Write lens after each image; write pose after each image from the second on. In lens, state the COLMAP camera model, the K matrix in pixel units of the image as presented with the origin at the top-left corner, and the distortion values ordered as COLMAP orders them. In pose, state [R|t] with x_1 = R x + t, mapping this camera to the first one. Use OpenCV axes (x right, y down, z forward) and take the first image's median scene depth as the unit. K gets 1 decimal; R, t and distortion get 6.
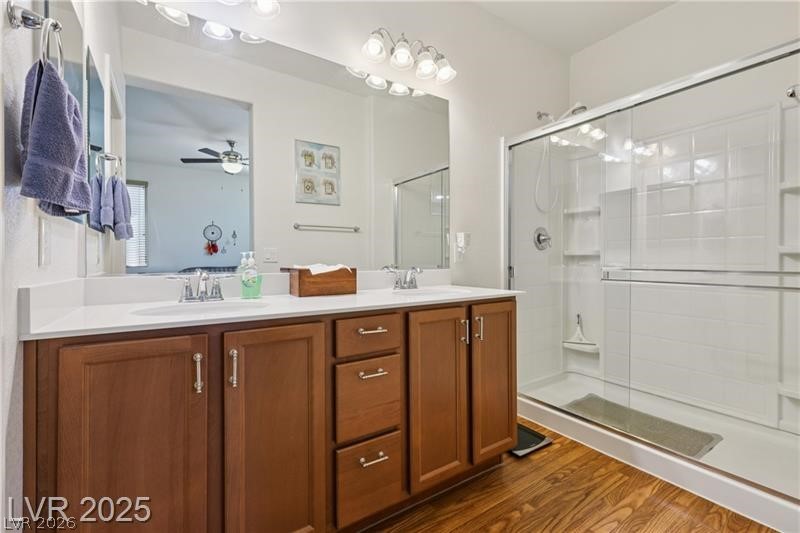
lens RADIAL K [[347.8, 0, 400.5], [0, 347.8, 260.4], [0, 0, 1]] dist [0.000058, -0.000101]
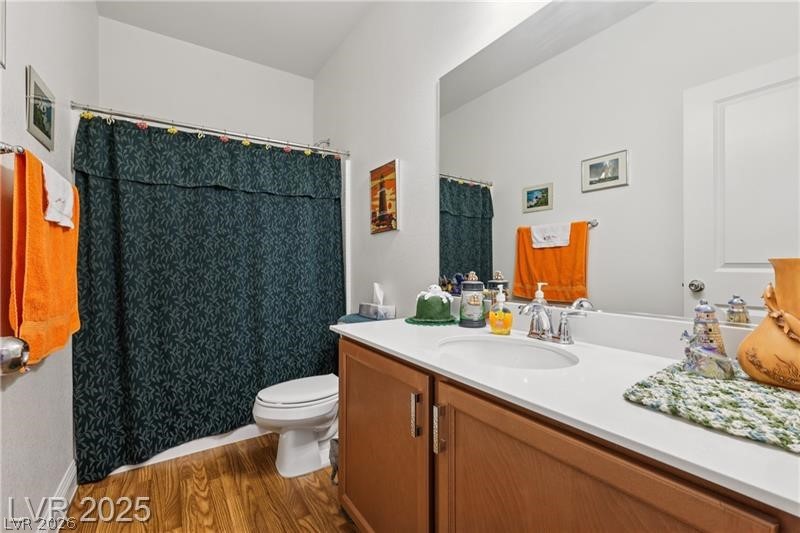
lens RADIAL K [[347.8, 0, 400.5], [0, 347.8, 266.4], [0, 0, 1]] dist [0.000058, -0.000101]
pose [[0.012651, 0.001056, -0.999919, 1.350550], [-0.004493, 0.999989, 0.001000, -0.002712], [0.999910, 0.004480, 0.012655, 1.555587]]
